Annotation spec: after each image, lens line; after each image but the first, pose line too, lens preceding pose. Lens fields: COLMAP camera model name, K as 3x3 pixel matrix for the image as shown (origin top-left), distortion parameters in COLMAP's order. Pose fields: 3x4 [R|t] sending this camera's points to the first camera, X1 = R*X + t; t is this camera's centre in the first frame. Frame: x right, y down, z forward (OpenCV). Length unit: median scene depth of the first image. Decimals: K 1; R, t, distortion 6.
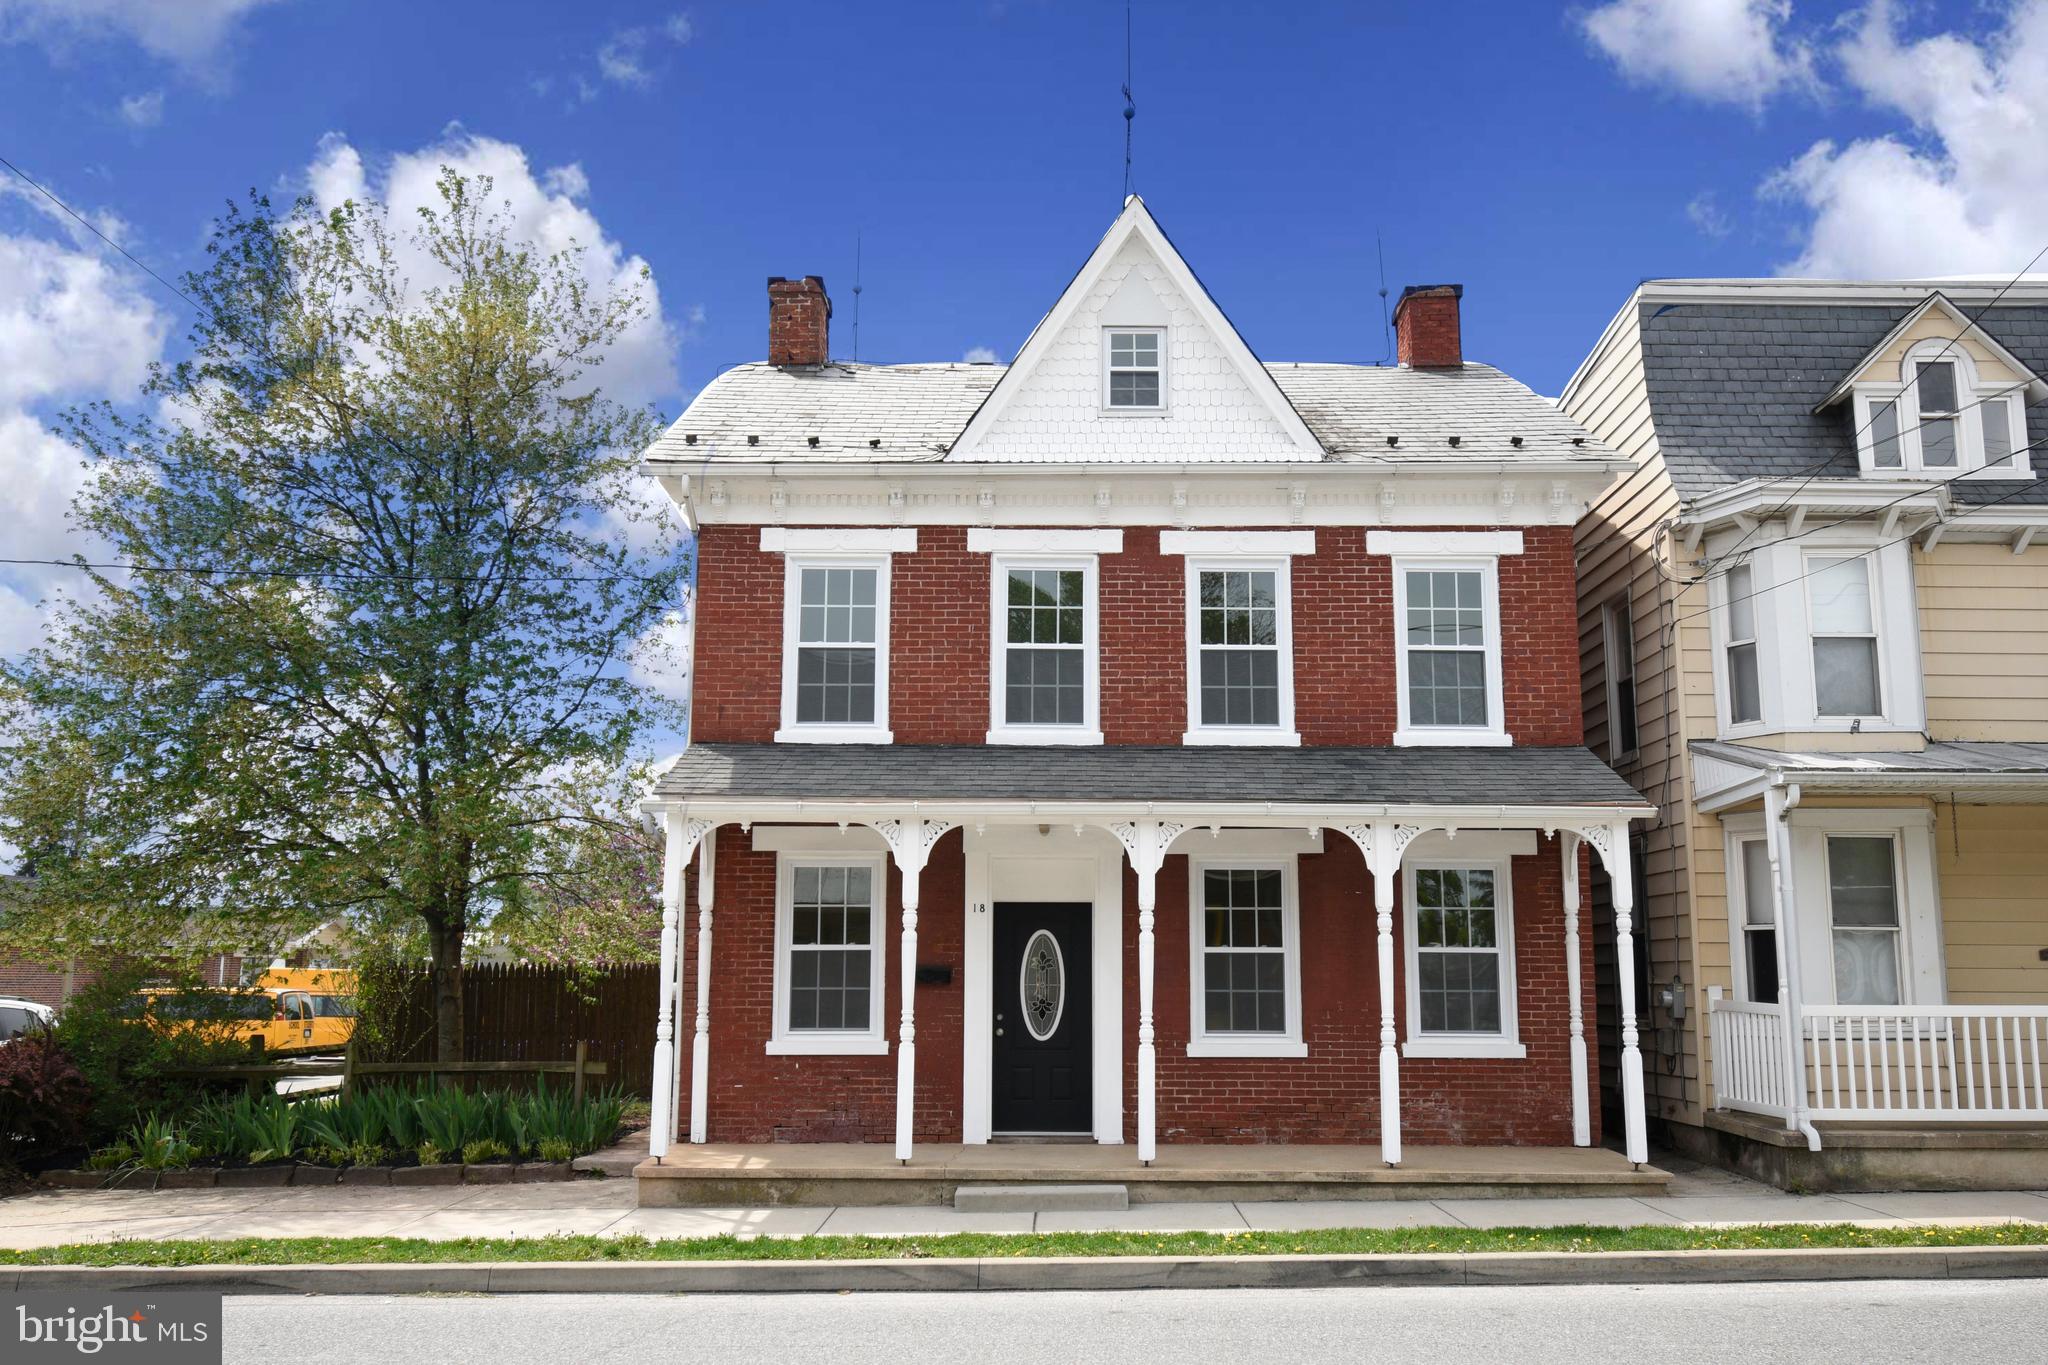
lens RADIAL K [[1784.6, 0, 1024.2], [0, 1784.6, 681.2], [0, 0, 1]] dist [-0.010473, -0.007972]
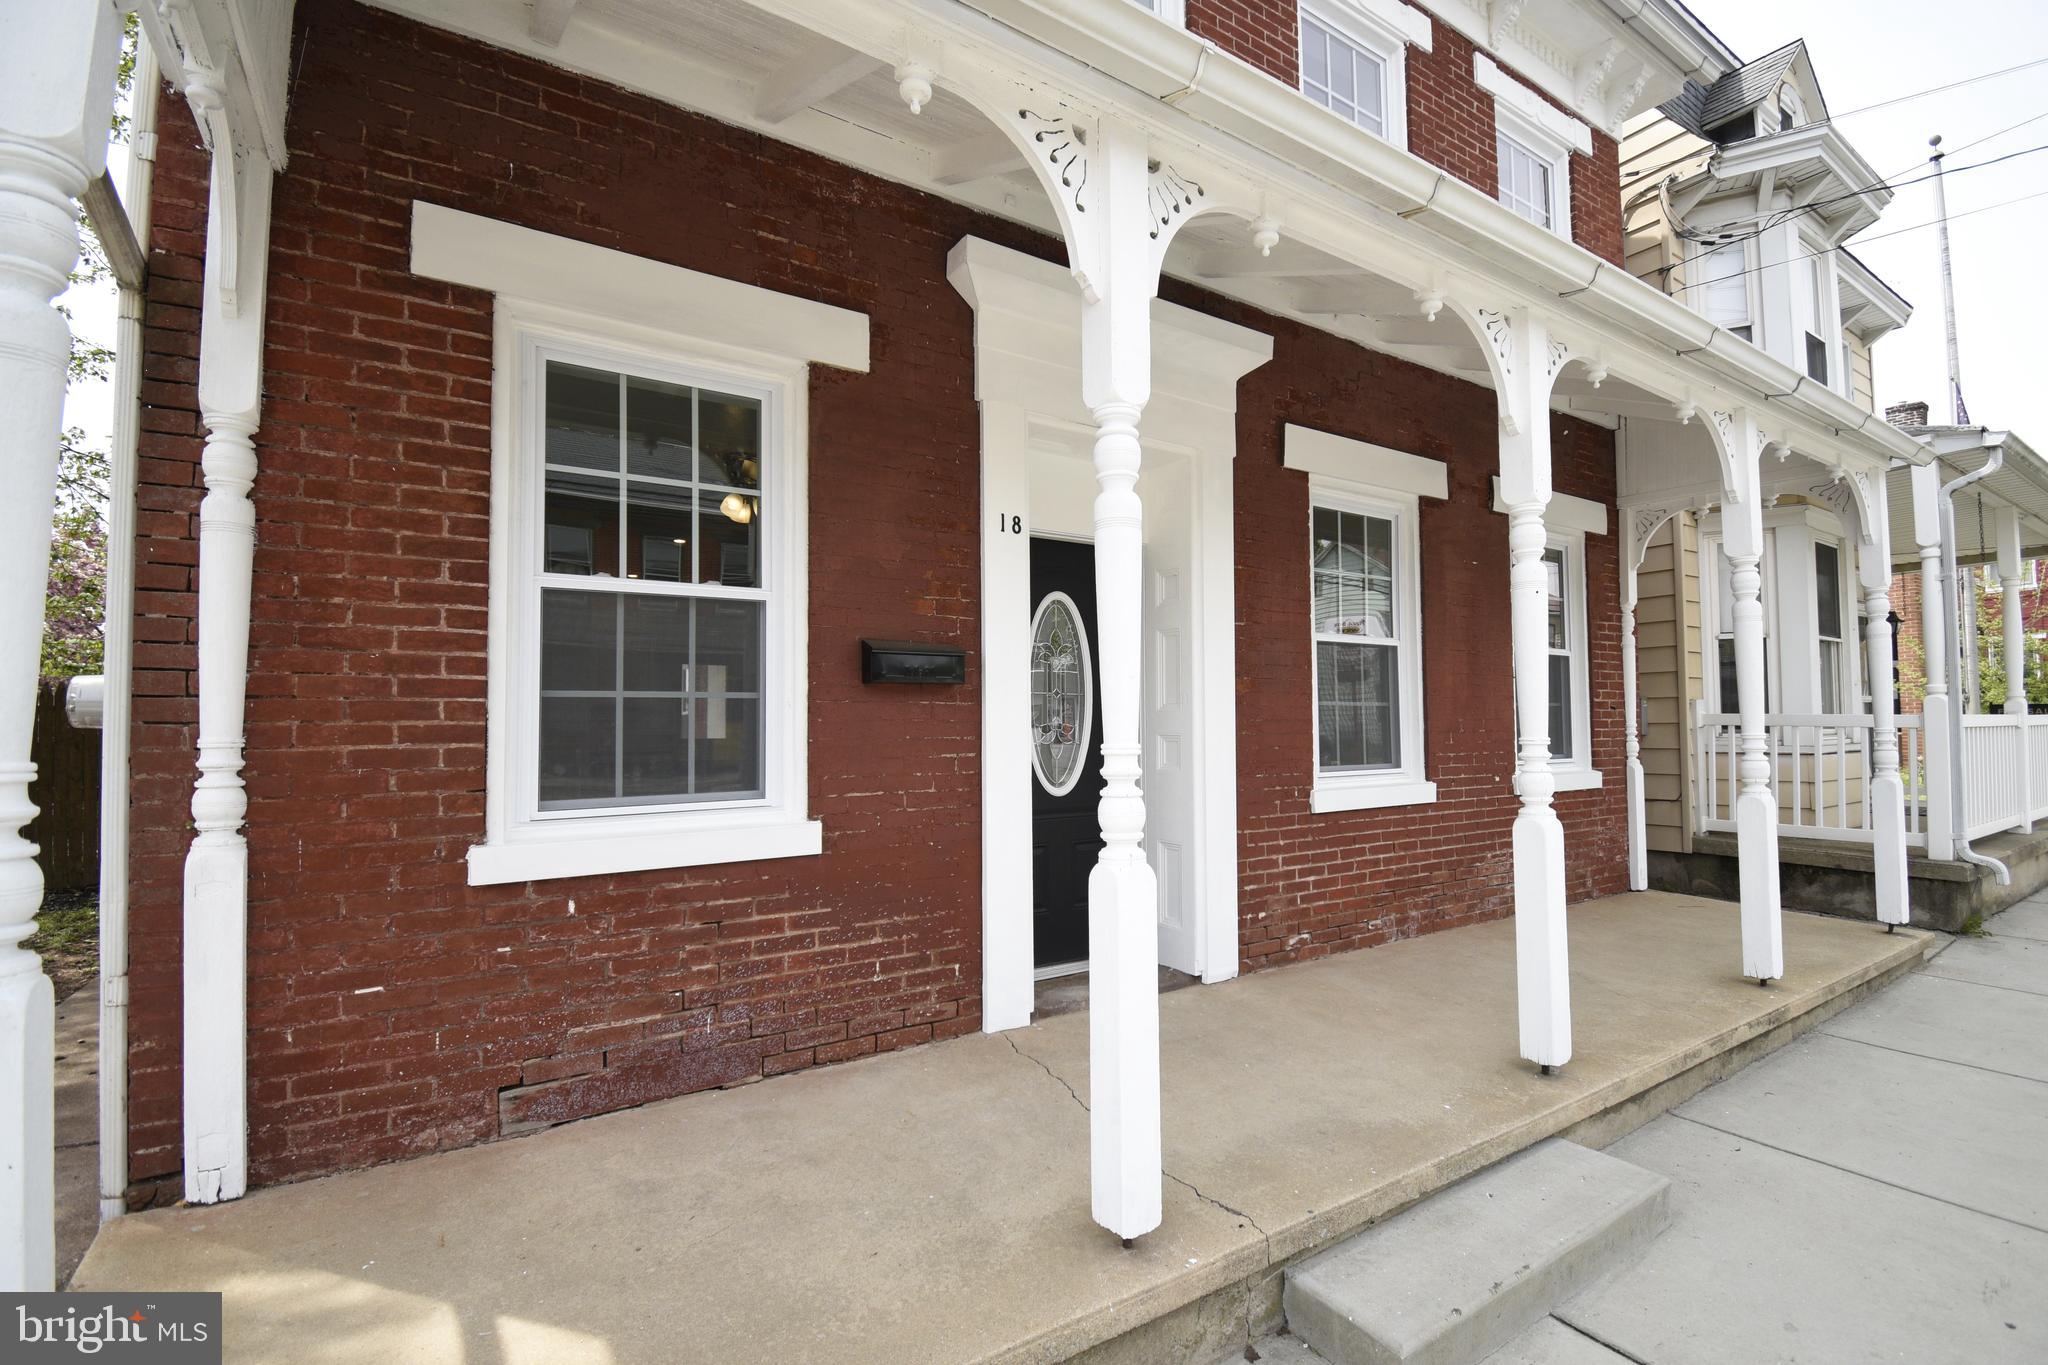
lens RADIAL K [[911.0, 0, 1030.9], [0, 911.0, 688.4], [0, 0, 1]] dist [0.012820, -0.018192]
pose [[0.843135, 0.010893, 0.537592, -0.147063], [-0.086386, 0.989552, 0.115433, 0.142566], [-0.530718, -0.143766, 0.835267, 0.799116]]
